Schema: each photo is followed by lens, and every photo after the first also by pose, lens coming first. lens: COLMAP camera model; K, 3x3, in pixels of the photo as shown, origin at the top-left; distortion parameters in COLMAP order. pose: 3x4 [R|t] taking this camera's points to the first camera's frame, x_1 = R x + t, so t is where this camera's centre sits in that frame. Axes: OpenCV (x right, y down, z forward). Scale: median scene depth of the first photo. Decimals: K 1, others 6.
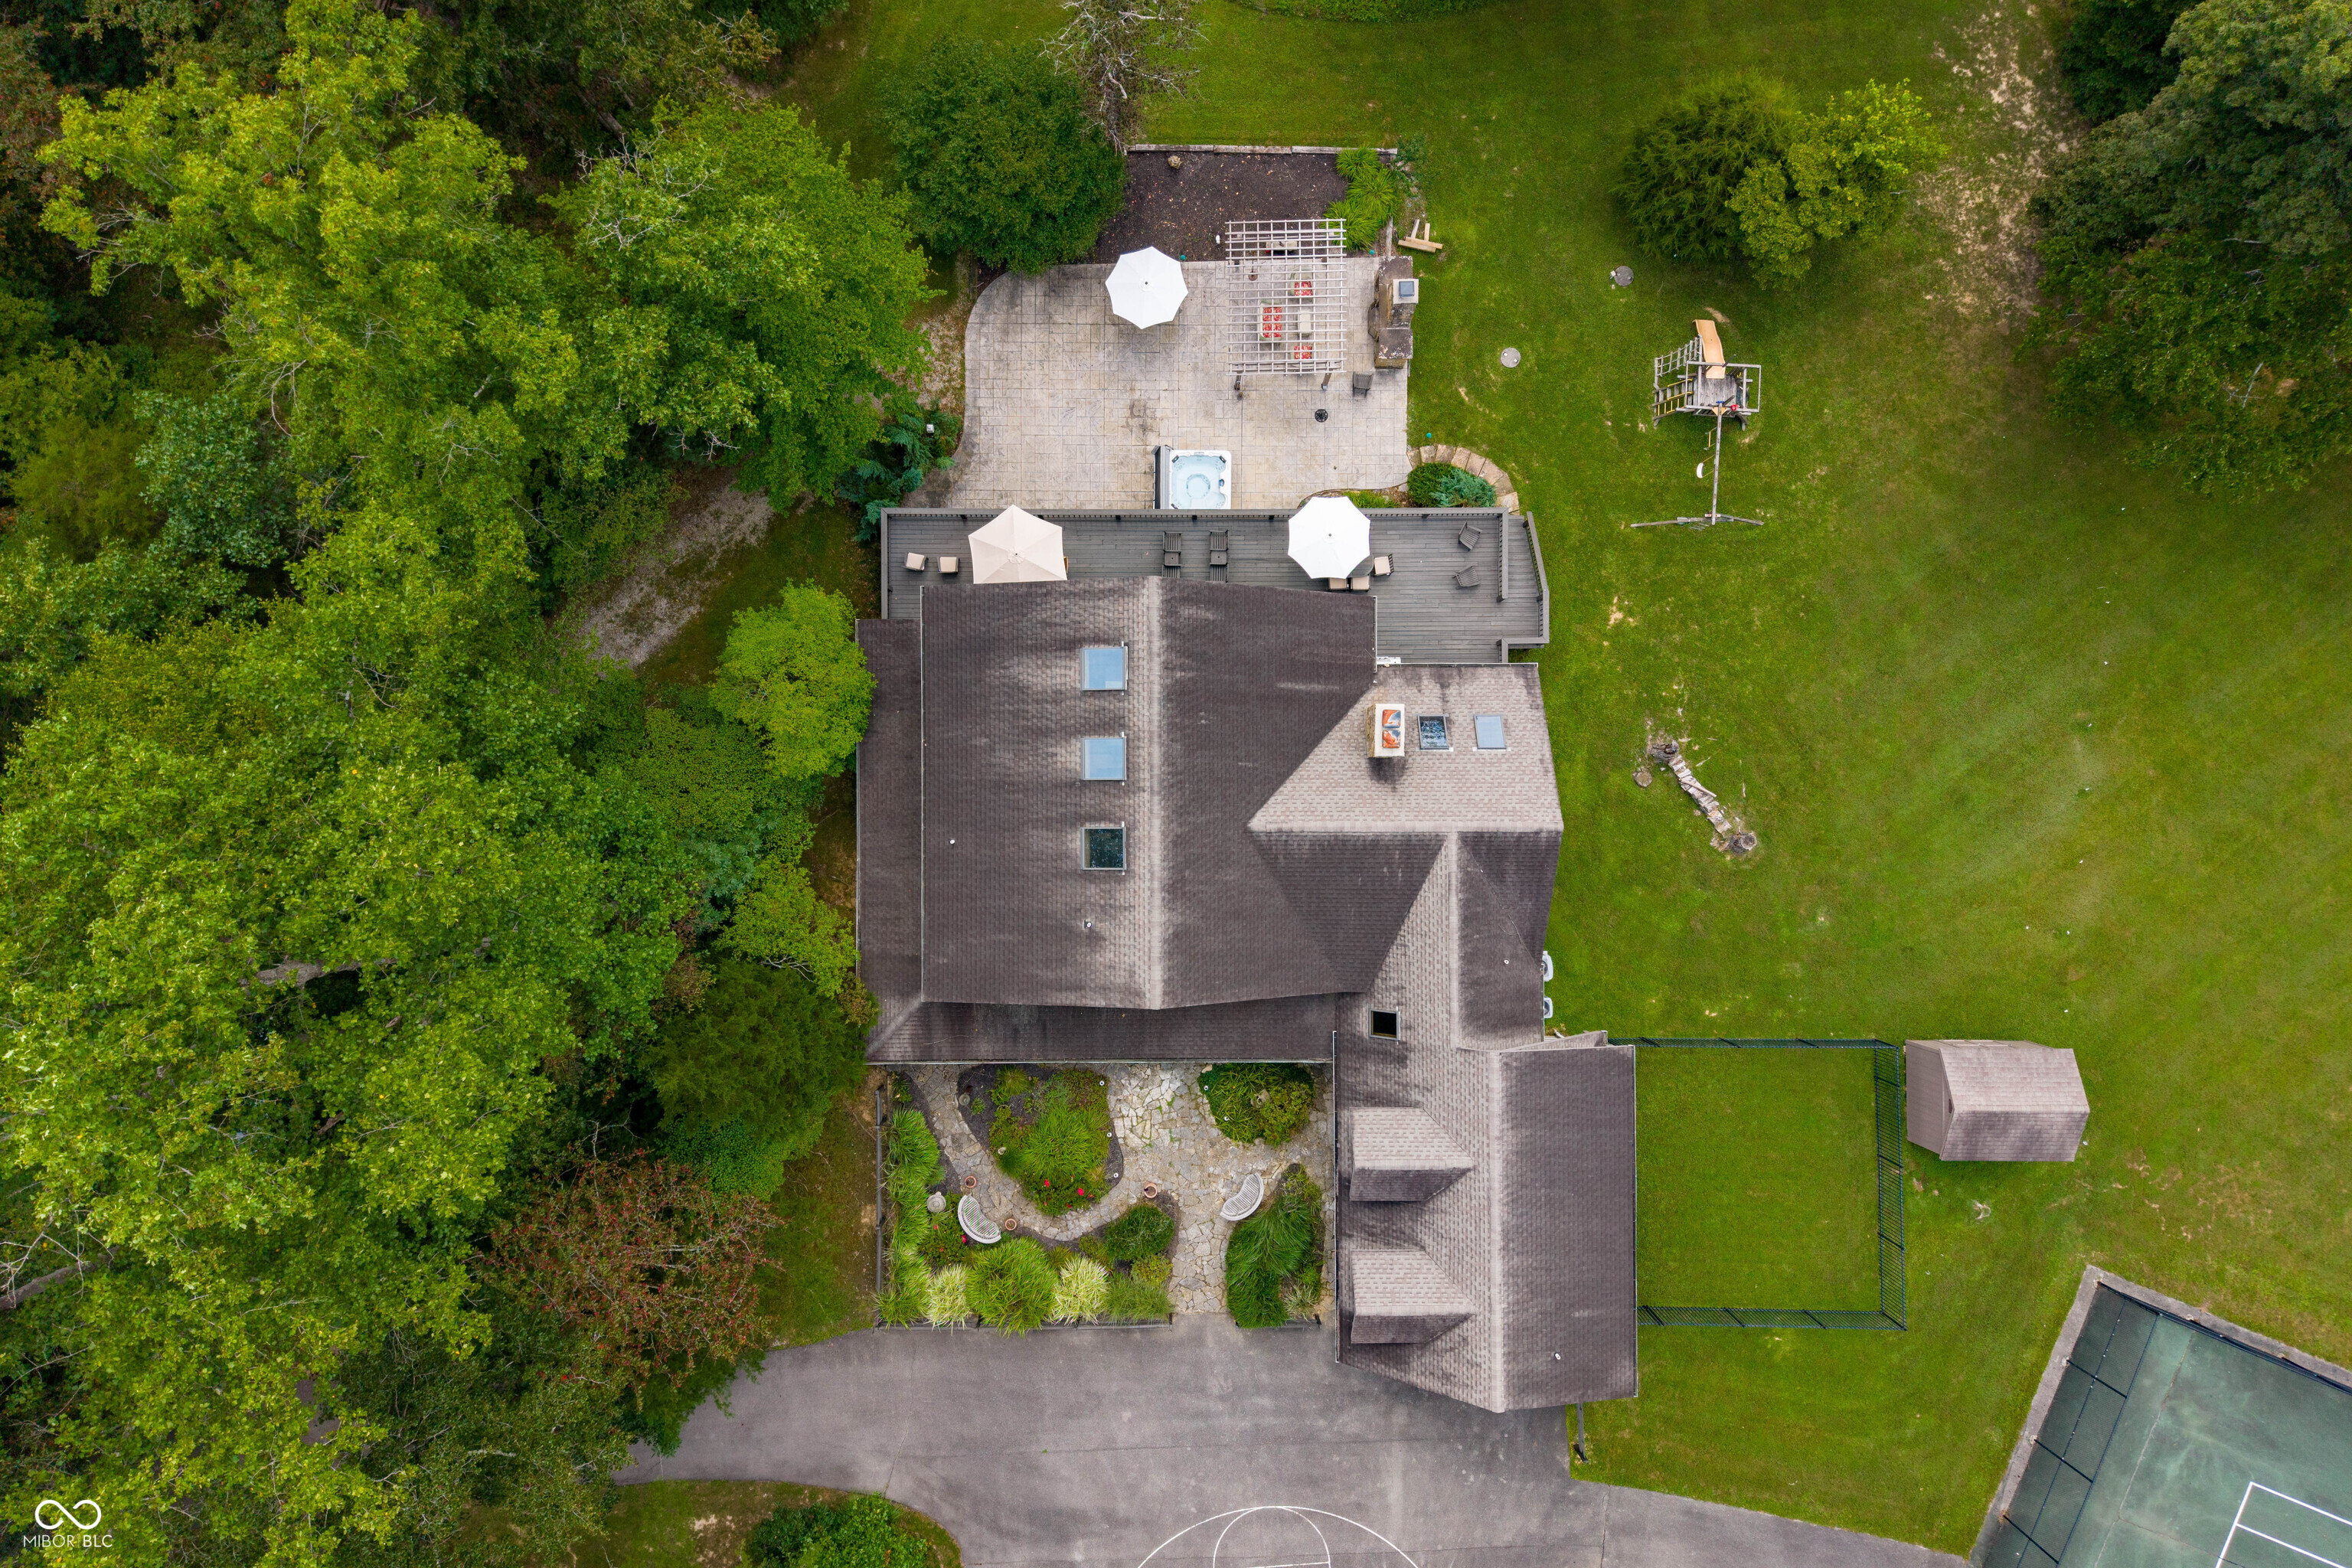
lens RADIAL K [[1568.8, 0, 1171.6], [0, 1568.8, 792.0], [0, 0, 1]] dist [0.021859, -0.023509]
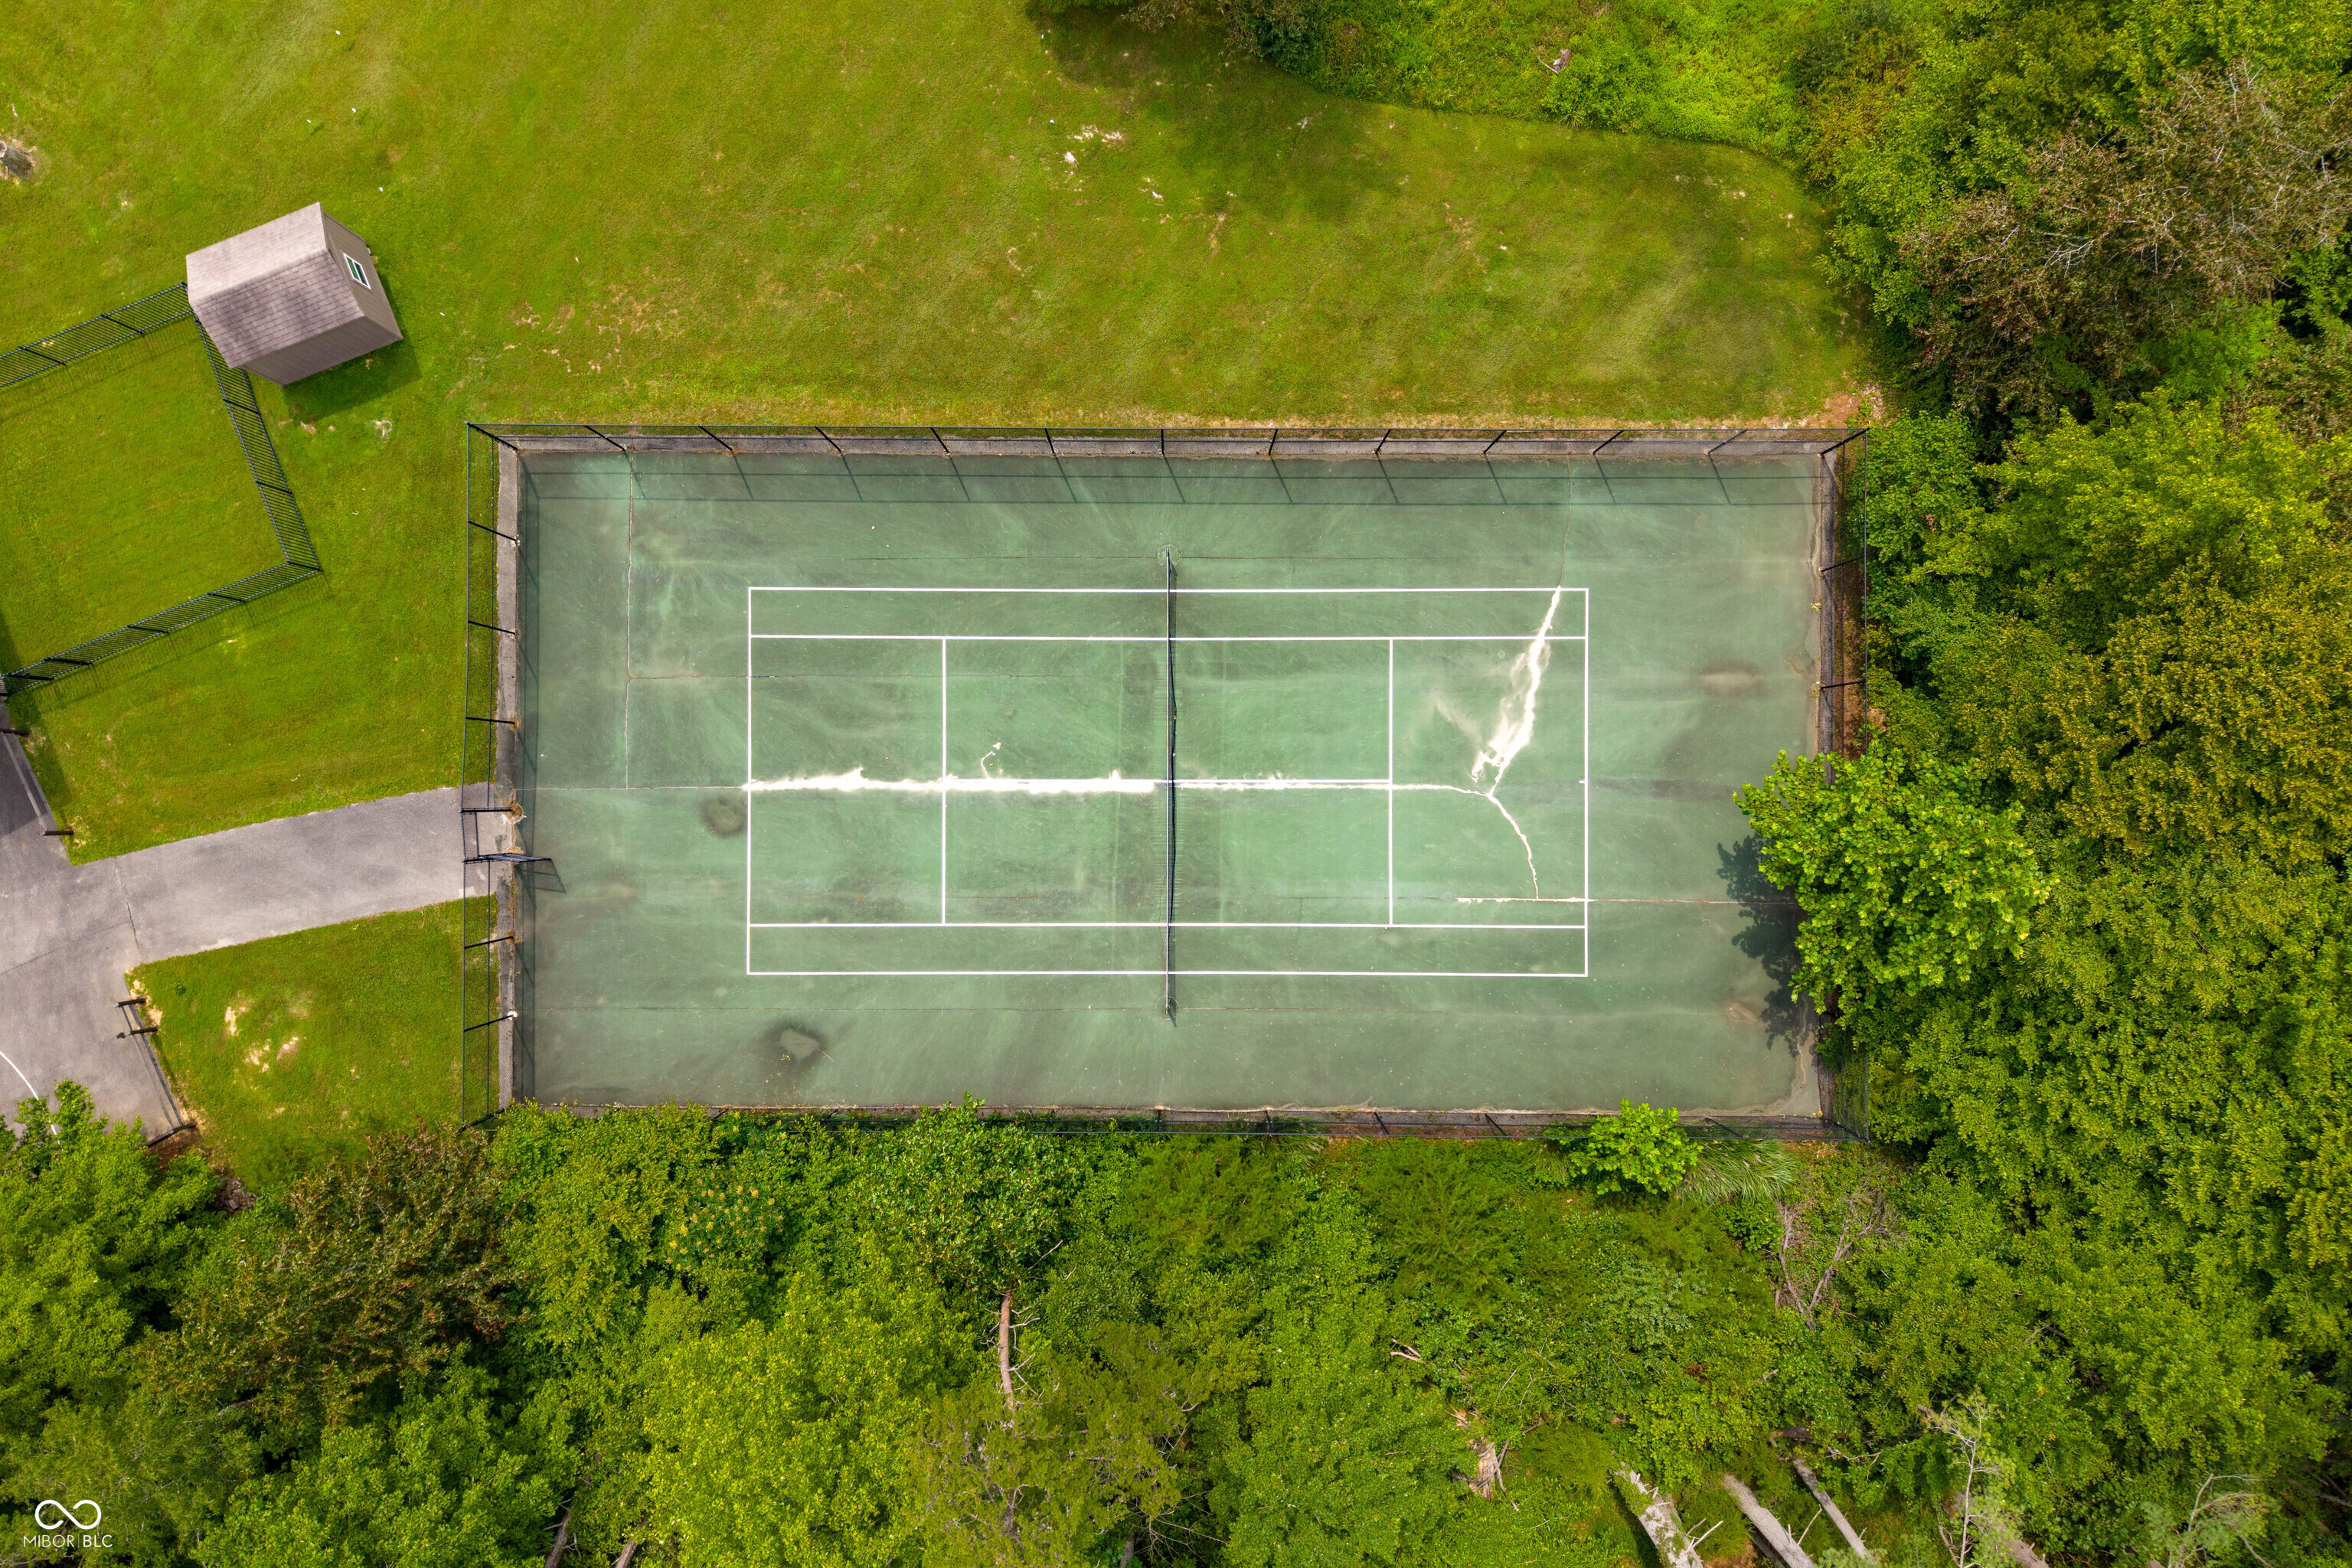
lens RADIAL K [[1580.9, 0, 1179.5], [0, 1580.9, 788.1], [0, 0, 1]] dist [0.019297, -0.006958]
pose [[0.927110, -0.374774, -0.003415, 0.869878], [0.374749, 0.927105, -0.006255, 0.640897], [0.005511, 0.004519, 0.999975, 0.076979]]
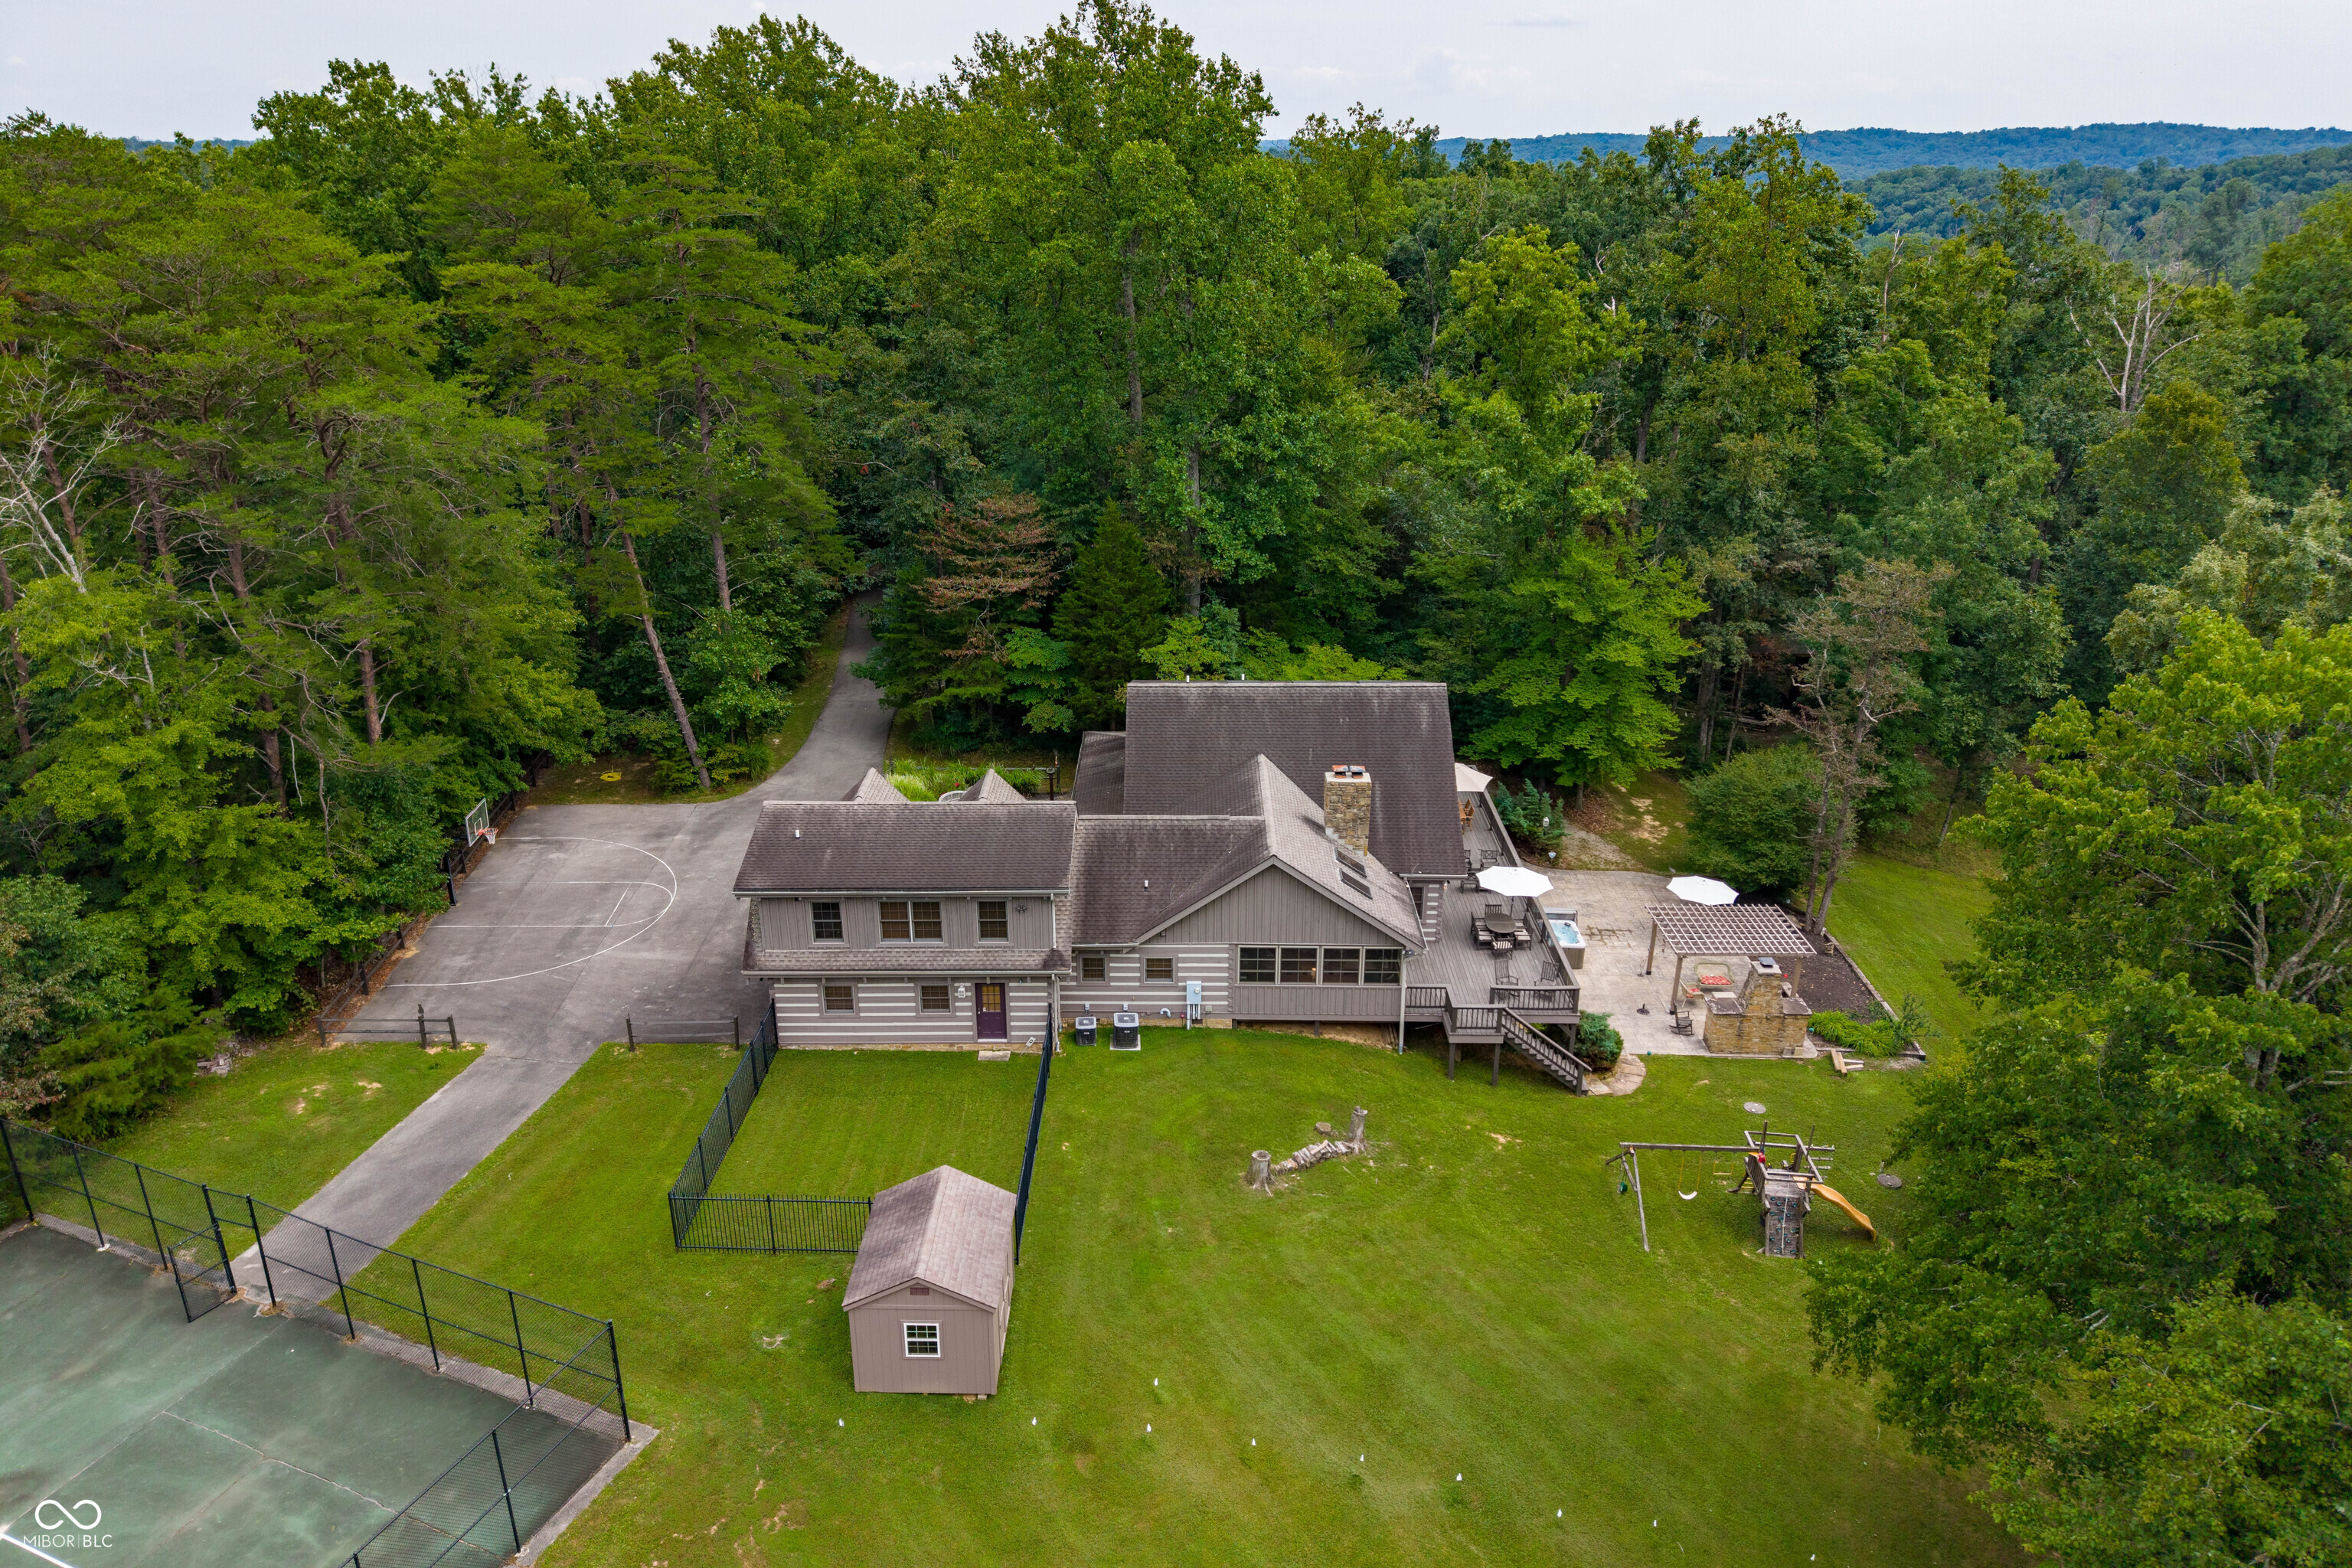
lens RADIAL K [[1568.8, 0, 1171.6], [0, 1568.8, 792.0], [0, 0, 1]] dist [0.021859, -0.023509]
pose [[-0.010387, 0.376527, -0.926347, 1.096864], [-0.999932, 0.000957, 0.011601, 0.070952], [0.005255, 0.926405, 0.376491, 0.488626]]
